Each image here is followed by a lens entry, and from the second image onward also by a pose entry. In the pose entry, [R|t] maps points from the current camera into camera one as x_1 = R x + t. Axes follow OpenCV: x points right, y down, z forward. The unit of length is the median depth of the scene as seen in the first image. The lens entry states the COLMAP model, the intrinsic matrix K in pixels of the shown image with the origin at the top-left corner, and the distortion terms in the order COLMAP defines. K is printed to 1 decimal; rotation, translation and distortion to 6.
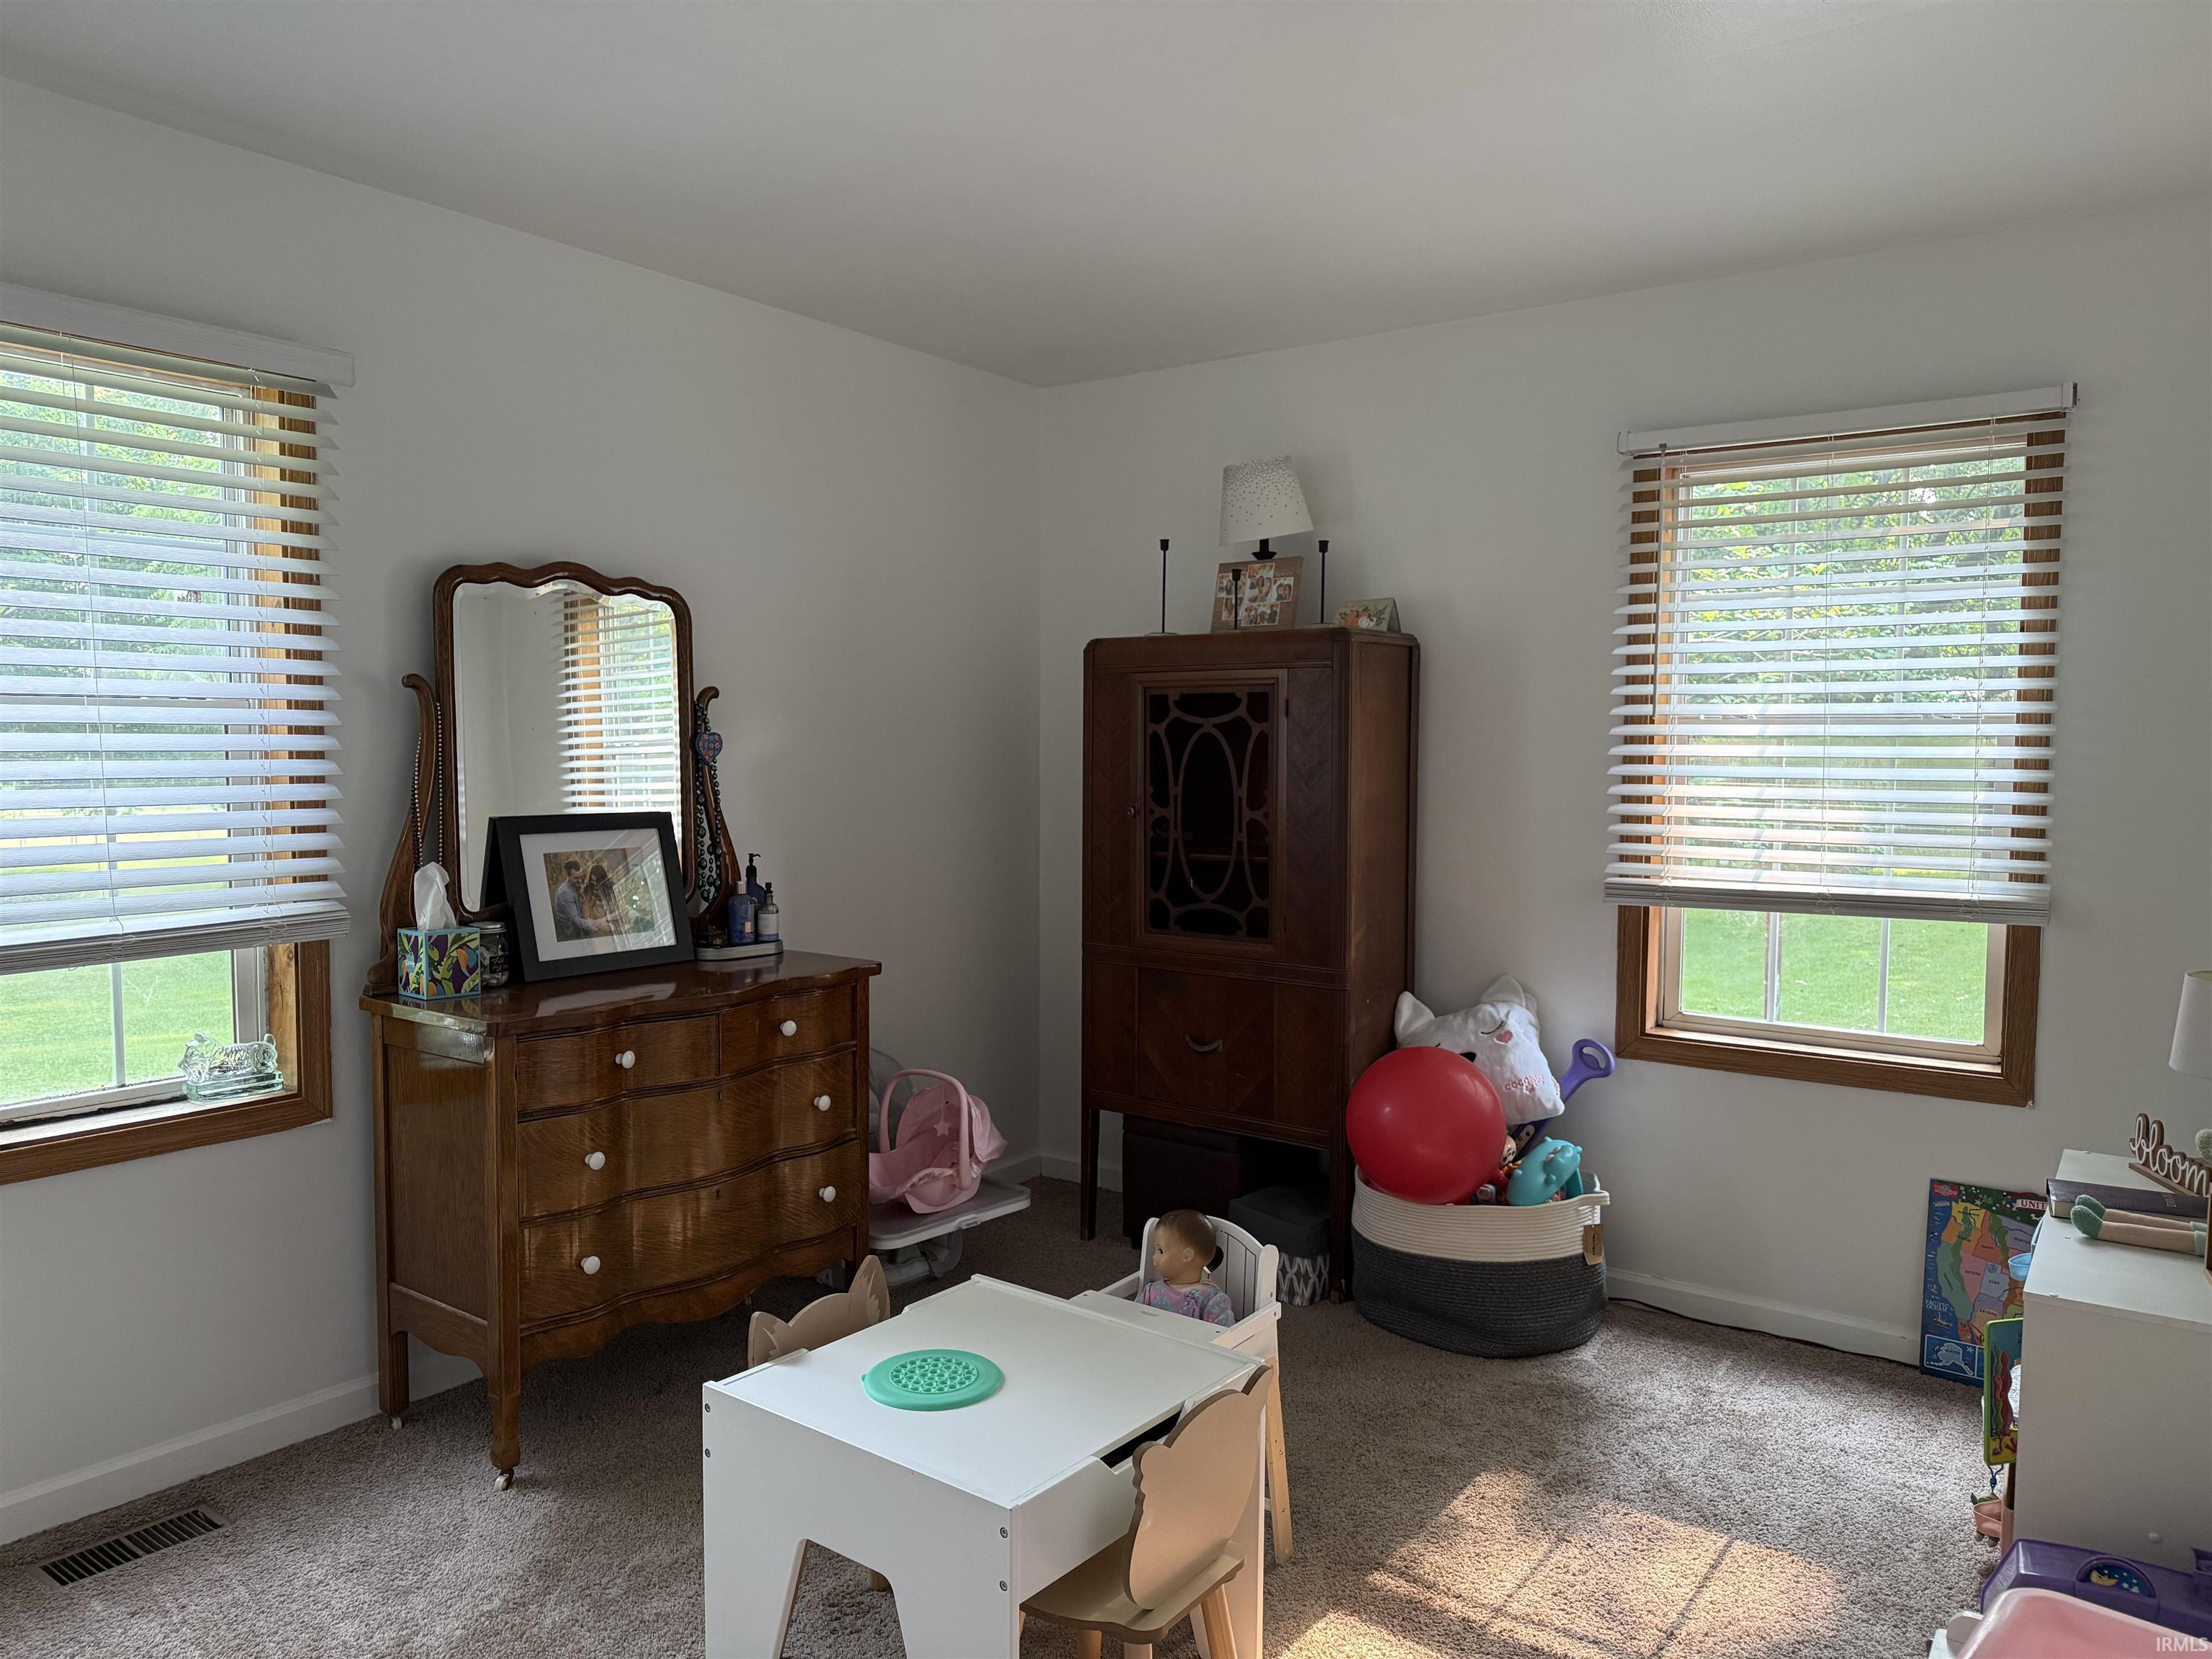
lens RADIAL K [[1561.6, 0, 1103.8], [0, 1561.6, 831.8], [0, 0, 1]] dist [0.036782, -0.026763]
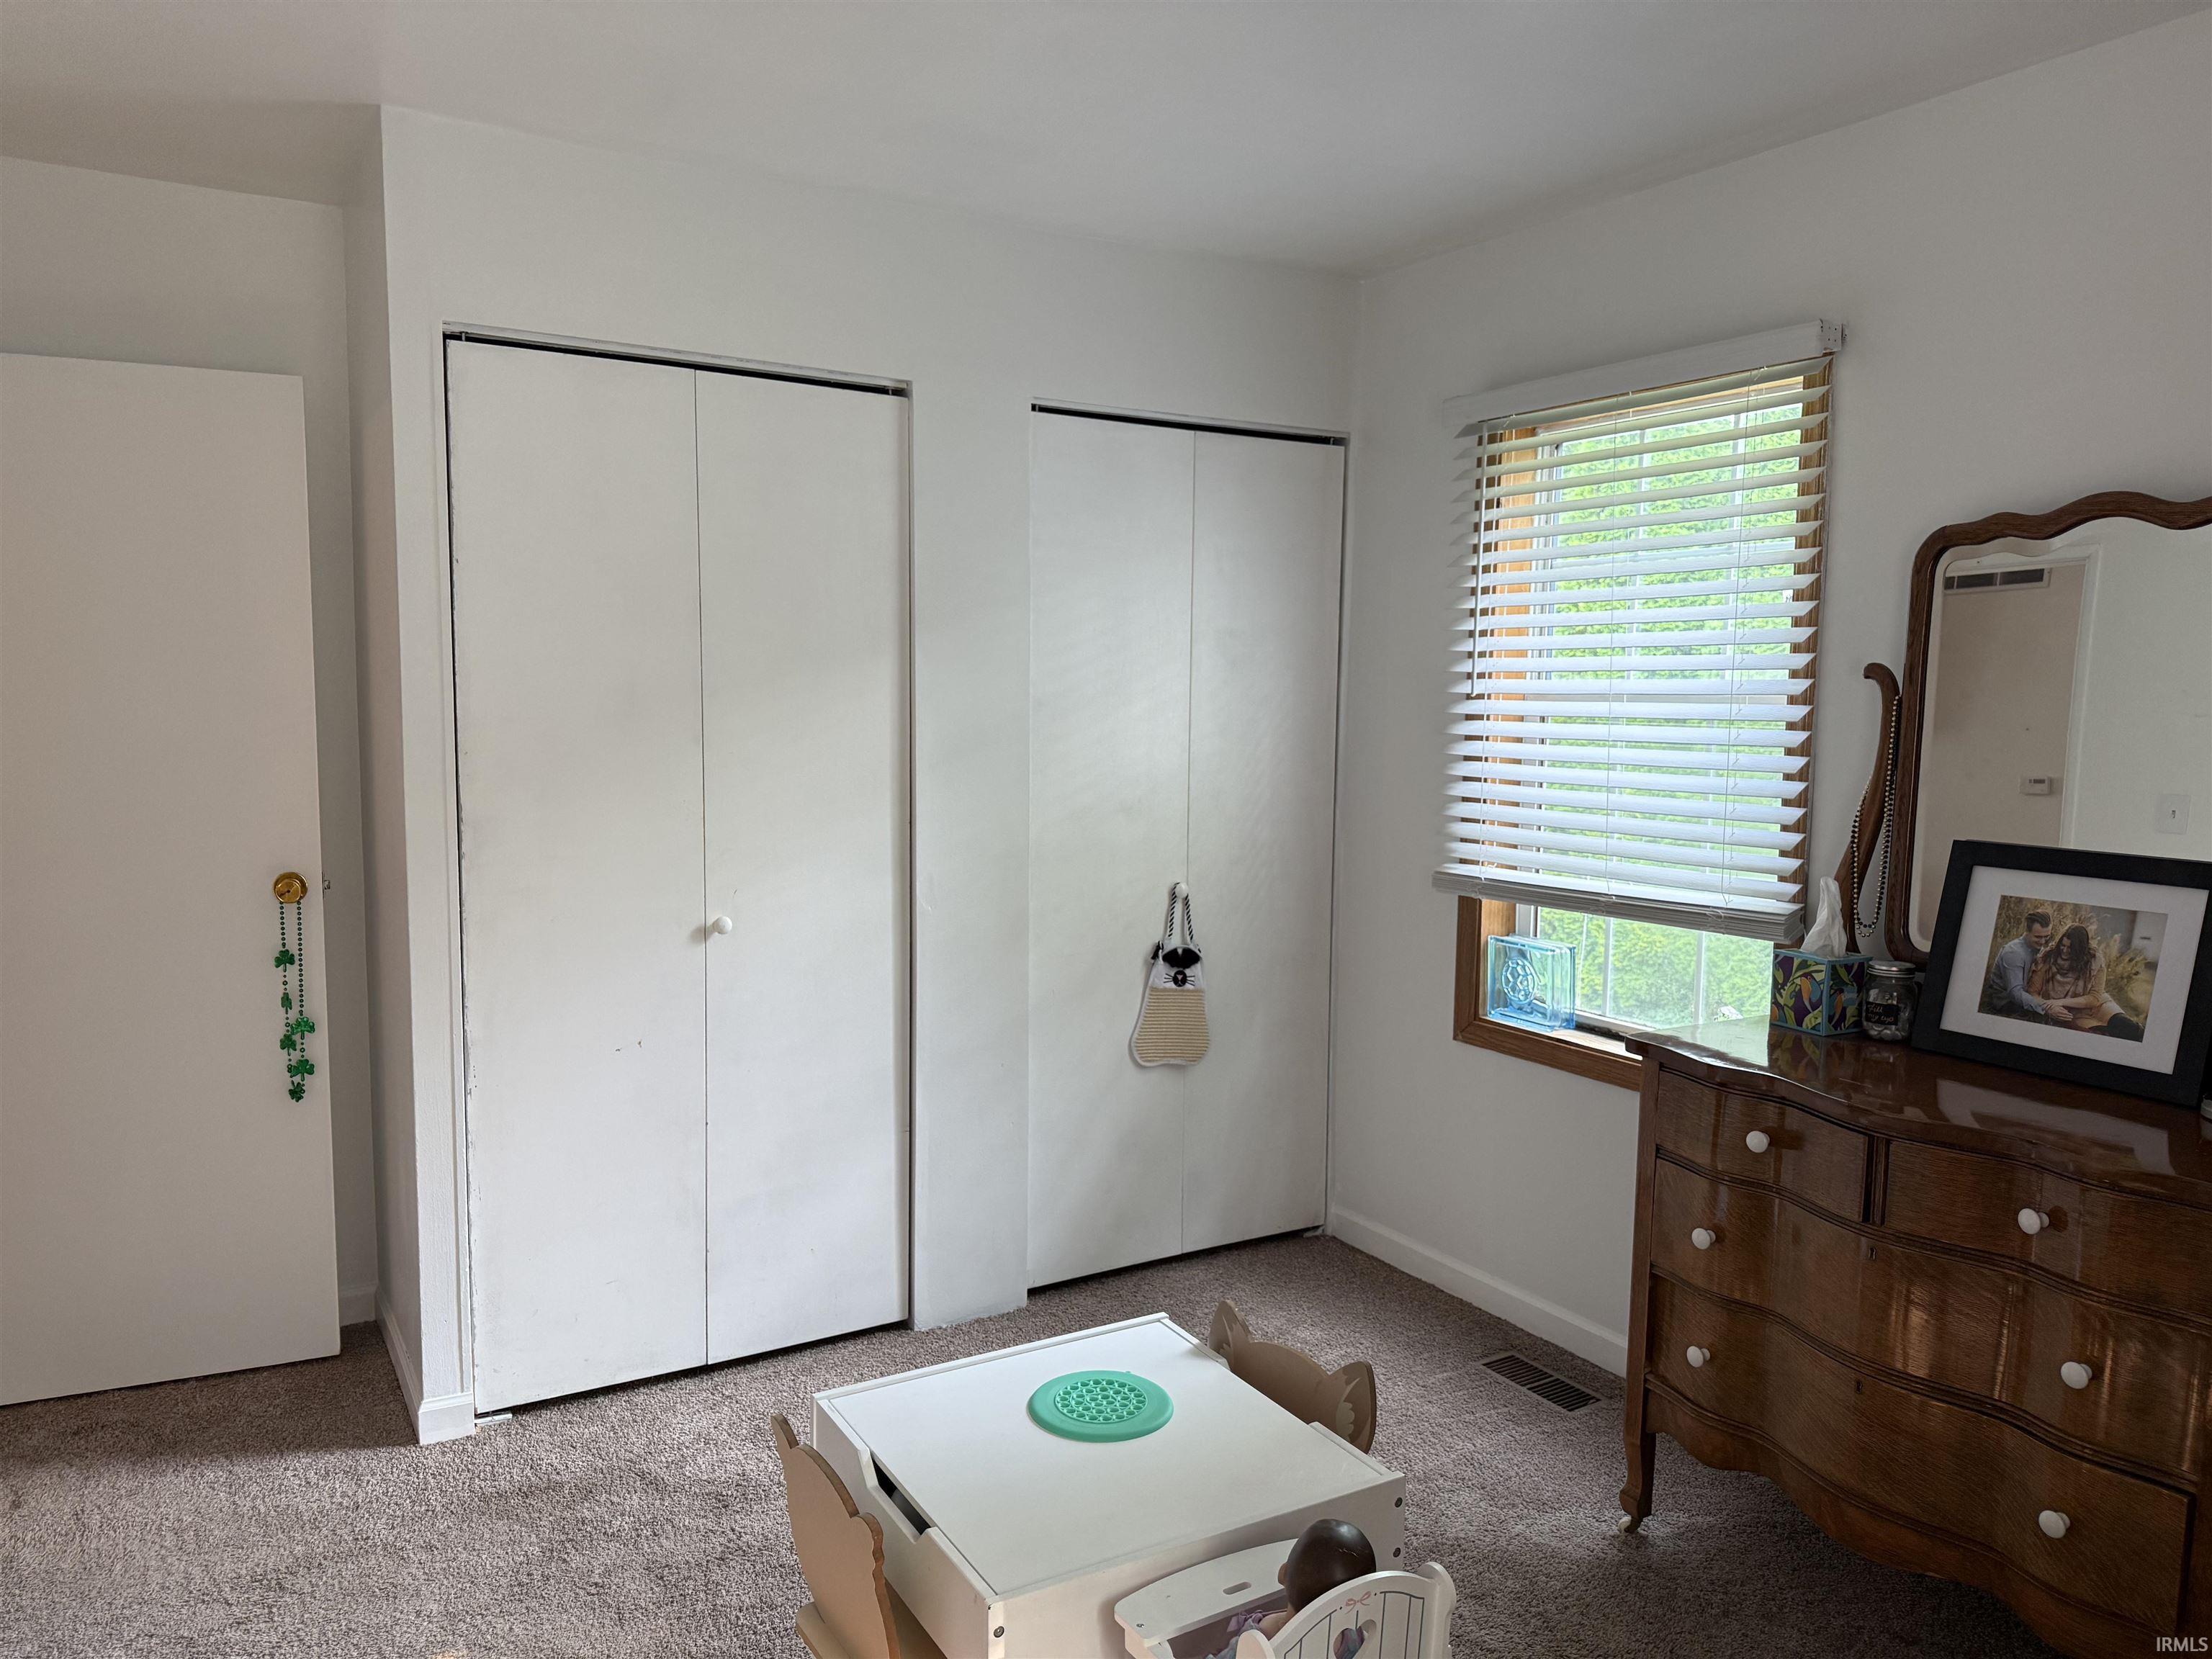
lens RADIAL K [[1561.6, 0, 1102.0], [0, 1561.6, 837.3], [0, 0, 1]] dist [0.036782, -0.026763]
pose [[-0.374049, 0.081318, -0.923837, 0.538043], [-0.067065, 0.991169, 0.114398, -0.076705], [0.924981, 0.104747, -0.365292, 0.943435]]
